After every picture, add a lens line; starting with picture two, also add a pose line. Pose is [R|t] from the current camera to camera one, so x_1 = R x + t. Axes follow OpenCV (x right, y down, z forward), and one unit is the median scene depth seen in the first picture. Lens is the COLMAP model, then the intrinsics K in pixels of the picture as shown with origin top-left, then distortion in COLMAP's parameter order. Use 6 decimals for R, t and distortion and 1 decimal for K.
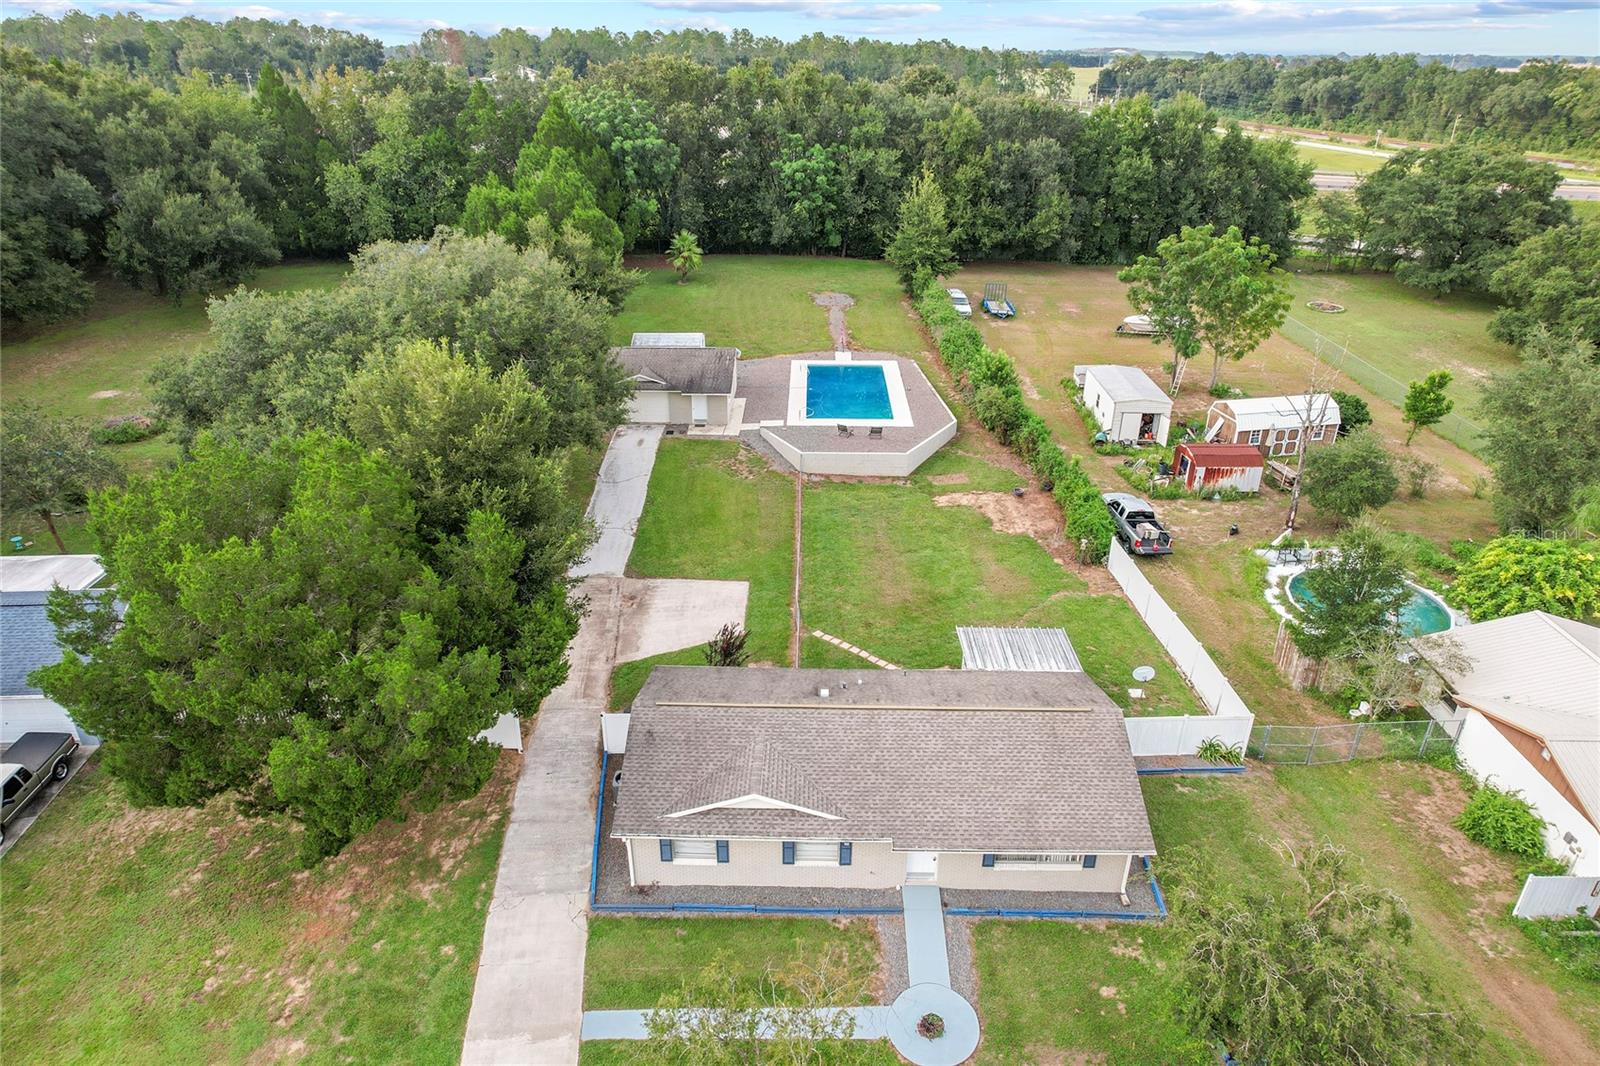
lens RADIAL K [[1026.7, 0, 804.0], [0, 1026.7, 538.3], [0, 0, 1]] dist [-0.082210, 0.074265]
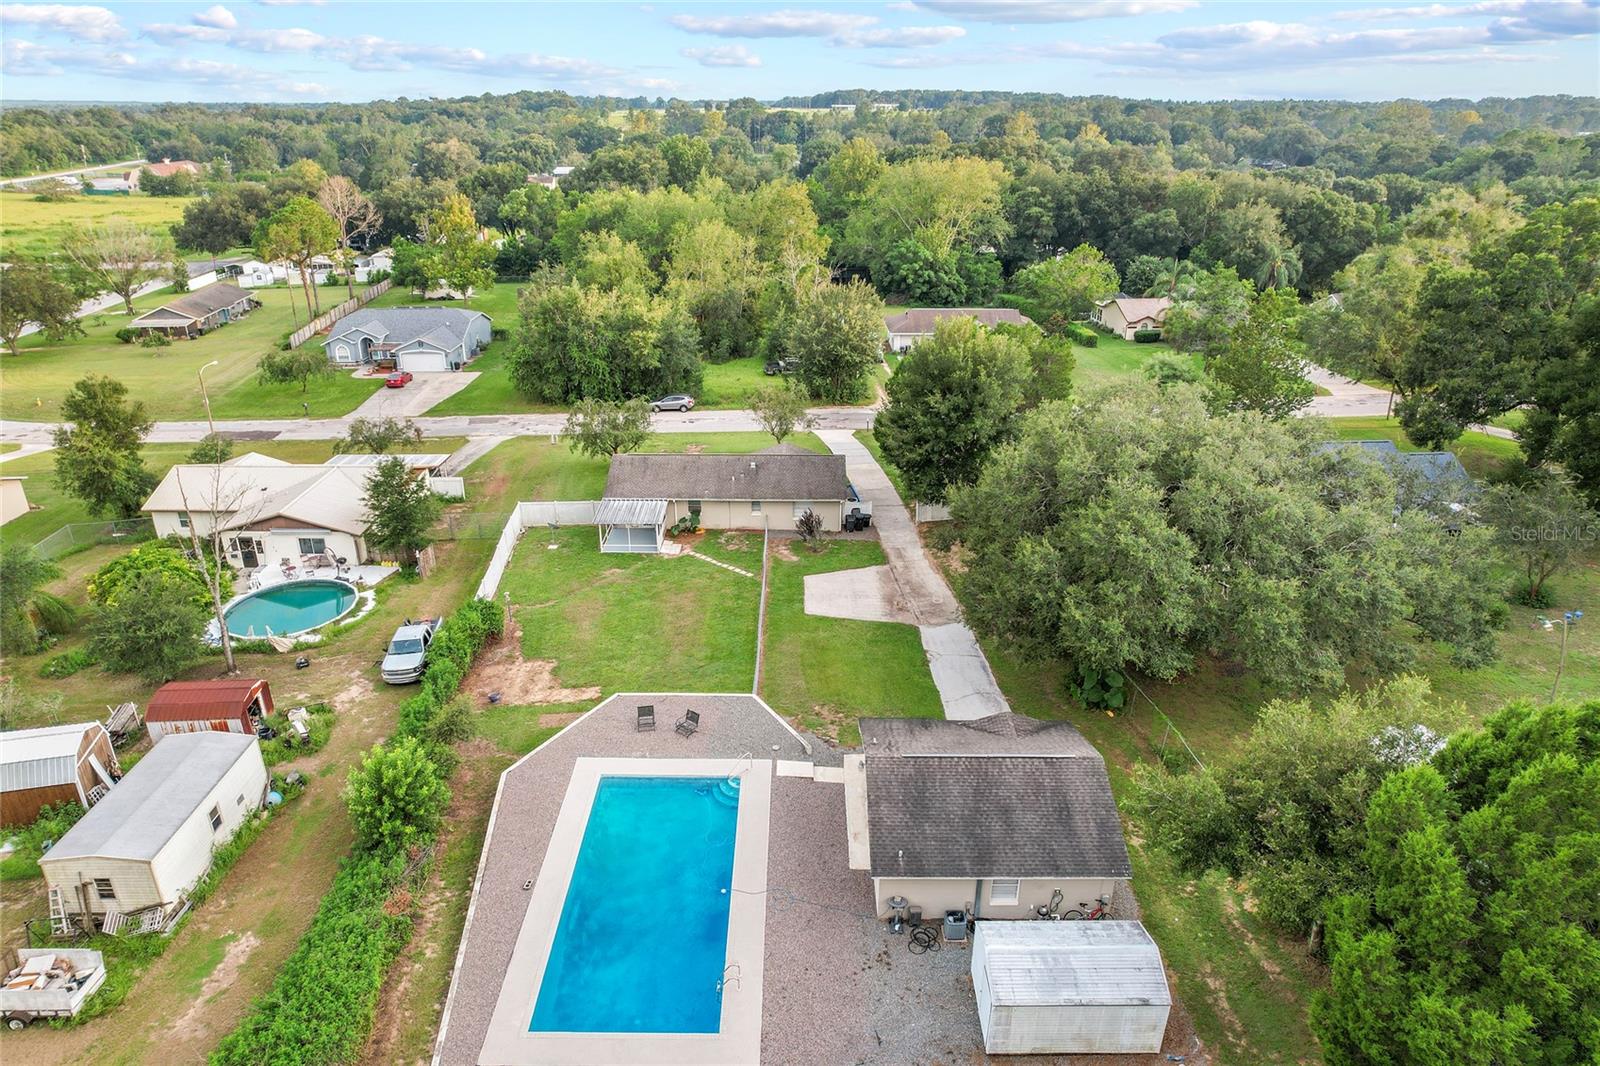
lens RADIAL K [[1026.7, 0, 804.0], [0, 1026.7, 538.3], [0, 0, 1]] dist [-0.082210, 0.074265]
pose [[-0.999863, -0.004820, -0.015845, -0.026439], [-0.015163, 0.651212, 0.758744, -0.702022], [0.006662, 0.758880, -0.651196, 1.330120]]
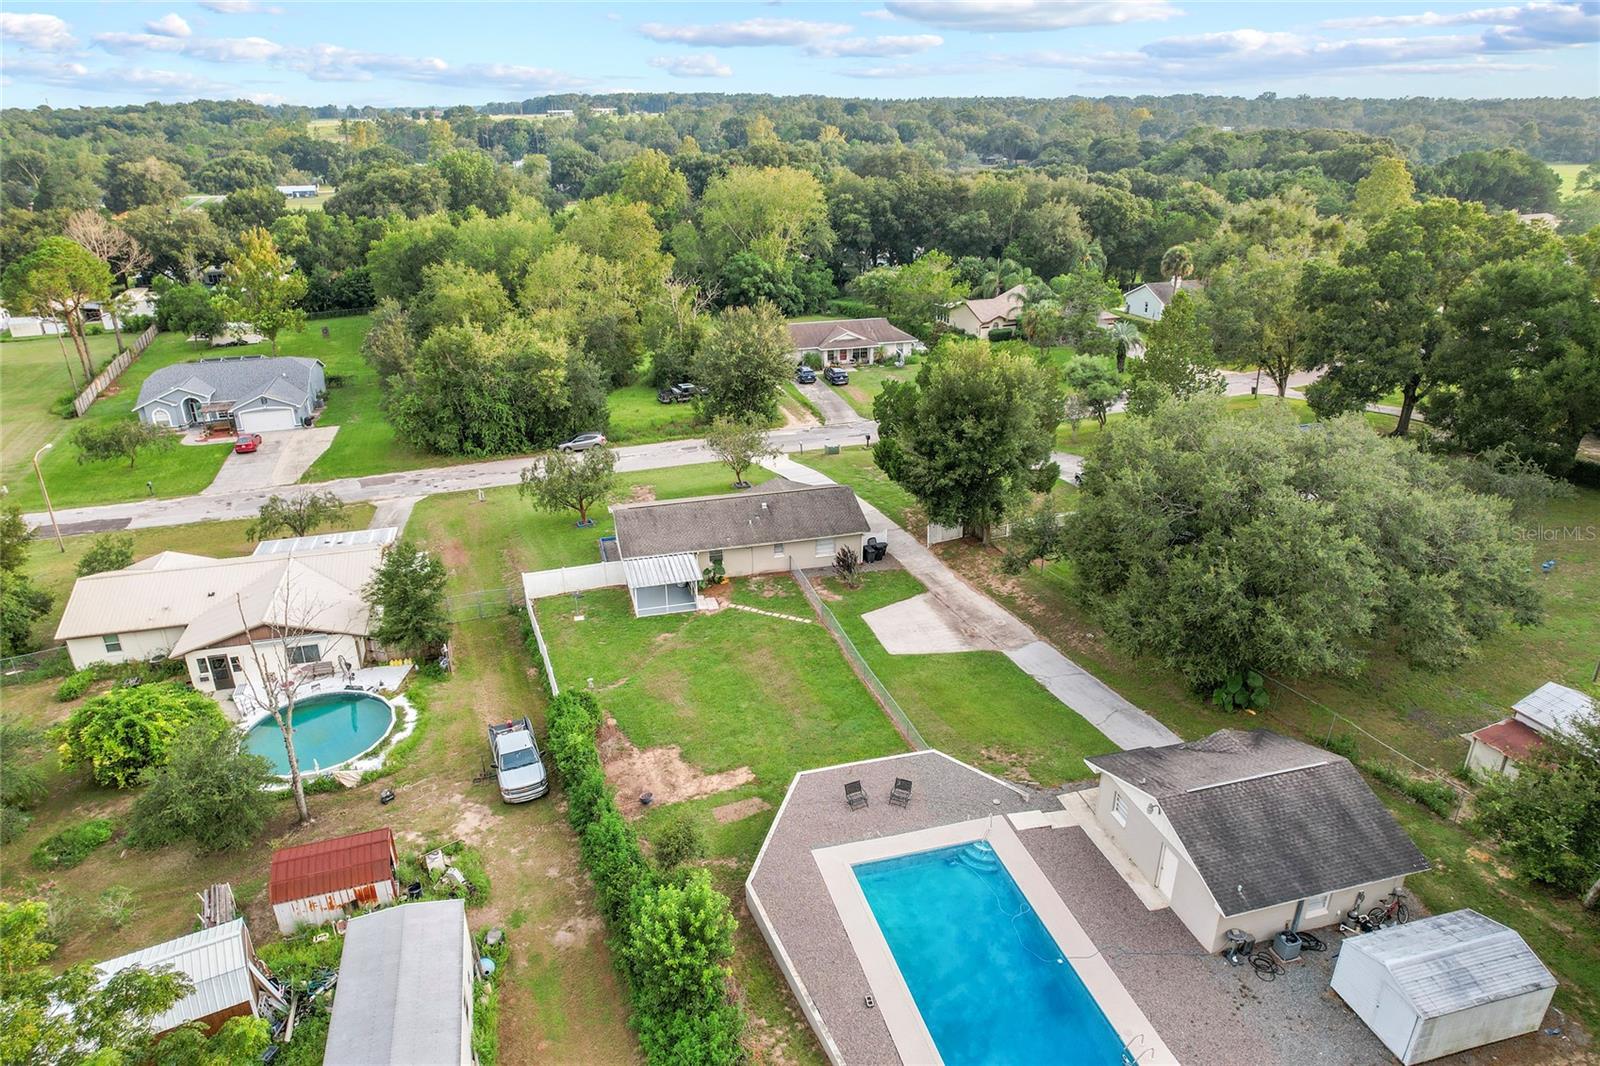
lens RADIAL K [[1026.7, 0, 804.0], [0, 1026.7, 538.3], [0, 0, 1]] dist [-0.082210, 0.074265]
pose [[-0.959852, 0.109003, -0.258461, 0.250586], [-0.124507, 0.660111, 0.740778, -0.688344], [0.251360, 0.743217, -0.620037, 1.248575]]
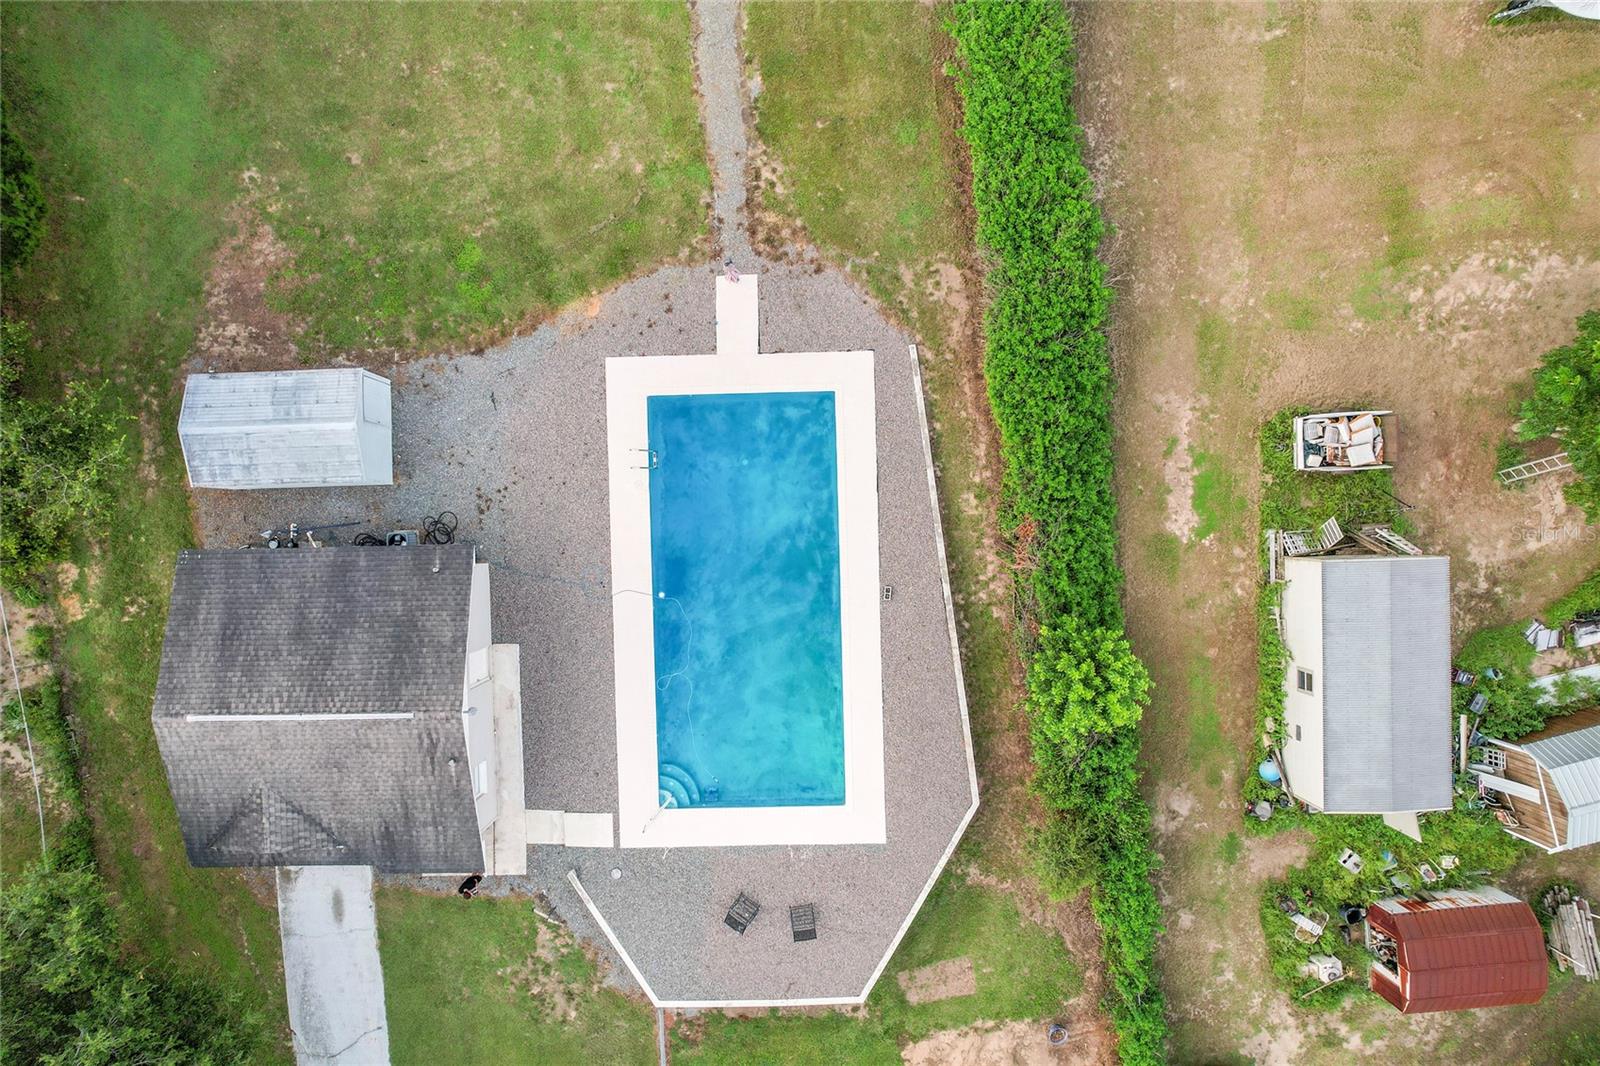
lens RADIAL K [[1026.7, 0, 804.0], [0, 1026.7, 538.3], [0, 0, 1]] dist [-0.082210, 0.074265]
pose [[0.999360, -0.035654, -0.002805, 0.076156], [0.017520, 0.419697, 0.907495, -0.606939], [-0.031179, -0.906963, 0.420054, 0.938272]]
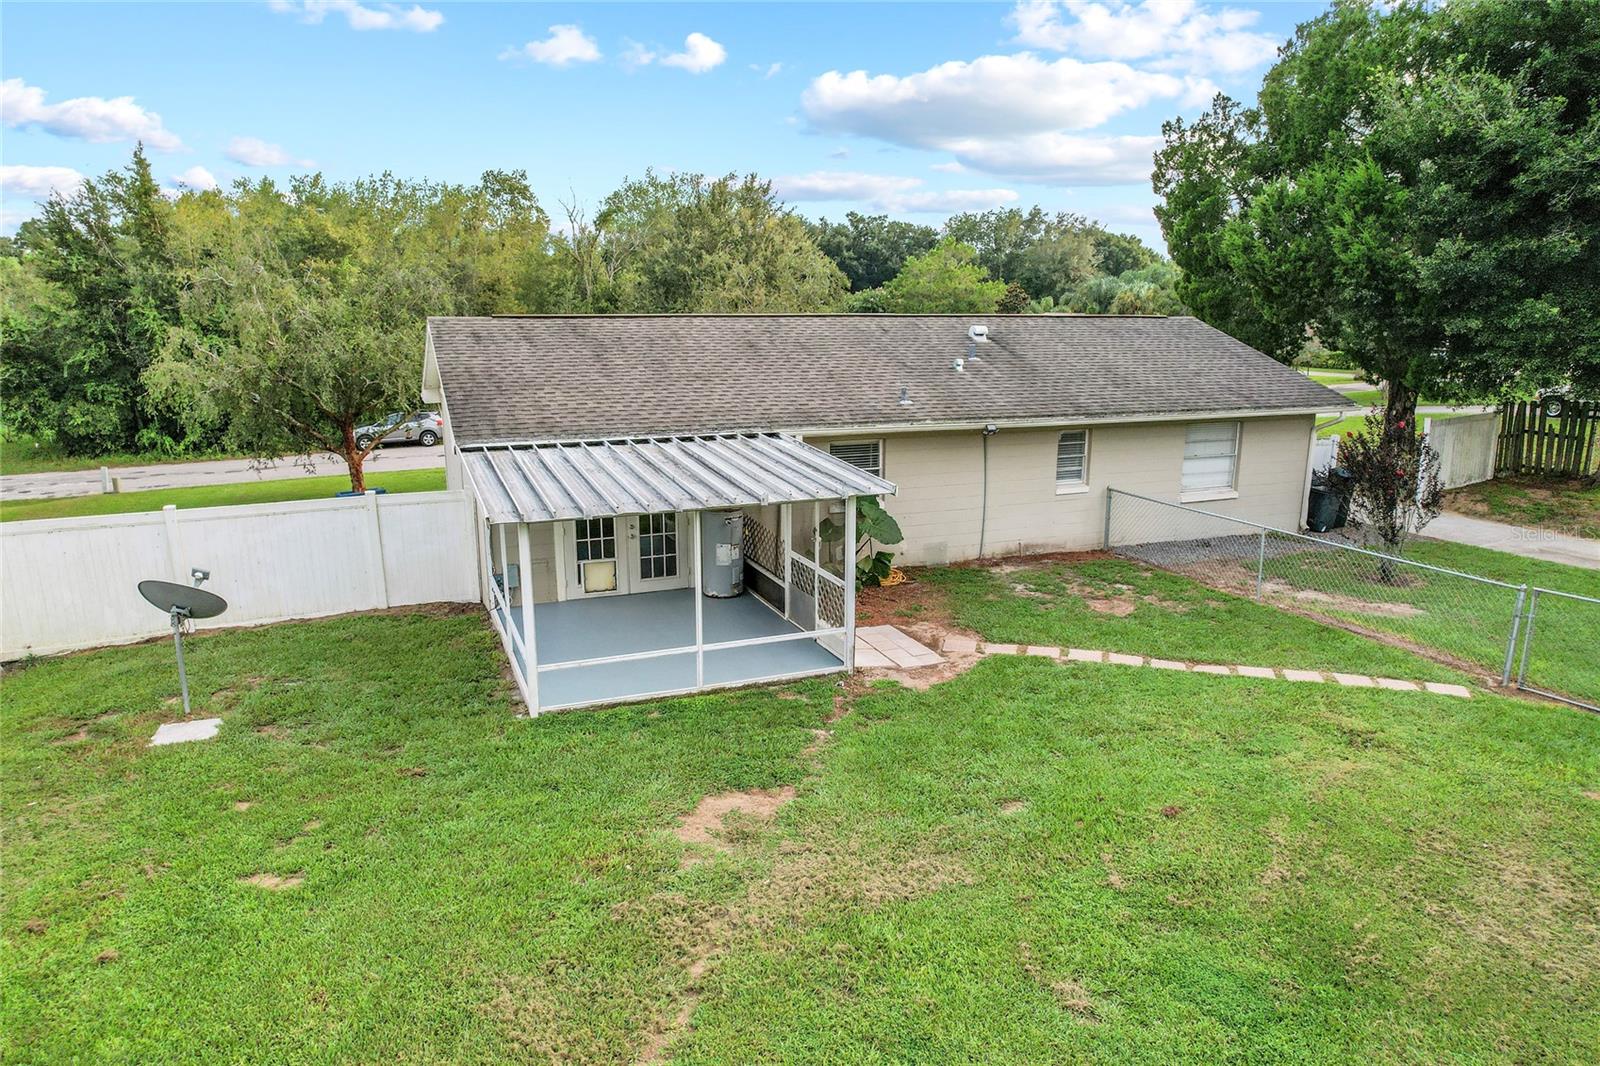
lens RADIAL K [[1026.7, 0, 804.0], [0, 1026.7, 538.3], [0, 0, 1]] dist [-0.082210, 0.074265]
pose [[-0.916327, 0.078903, -0.392581, 0.183471], [-0.185780, 0.784724, 0.591349, -0.039324], [0.354727, 0.614803, -0.704405, 0.785465]]
